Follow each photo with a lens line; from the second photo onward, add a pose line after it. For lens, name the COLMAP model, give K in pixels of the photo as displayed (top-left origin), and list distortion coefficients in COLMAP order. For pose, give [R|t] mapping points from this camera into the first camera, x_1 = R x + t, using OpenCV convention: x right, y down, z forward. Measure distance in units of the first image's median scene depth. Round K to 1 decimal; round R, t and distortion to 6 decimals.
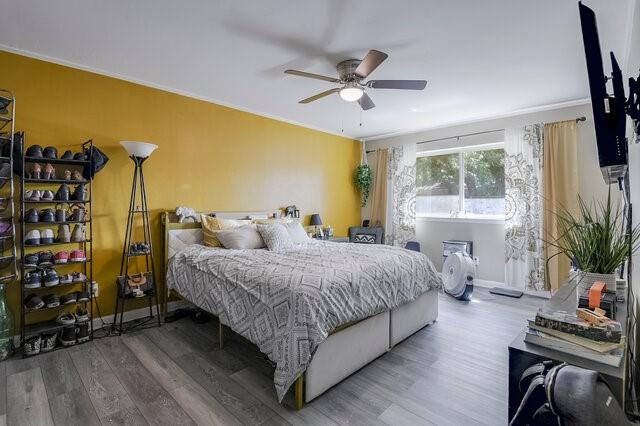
lens RADIAL K [[305.4, 0, 321.1], [0, 305.4, 199.8], [0, 0, 1]] dist [-0.004737, -0.000933]
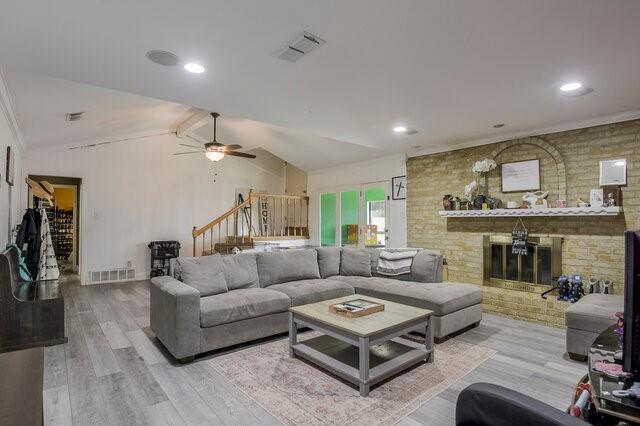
lens RADIAL K [[323.6, 0, 320.2], [0, 323.6, 215.8], [0, 0, 1]] dist [0.003476, 0.000683]
pose [[0.995172, 0.009069, -0.097722, 2.792698], [-0.012435, 0.999348, -0.033886, 0.014295], [0.097351, 0.034938, 0.994637, -2.832429]]
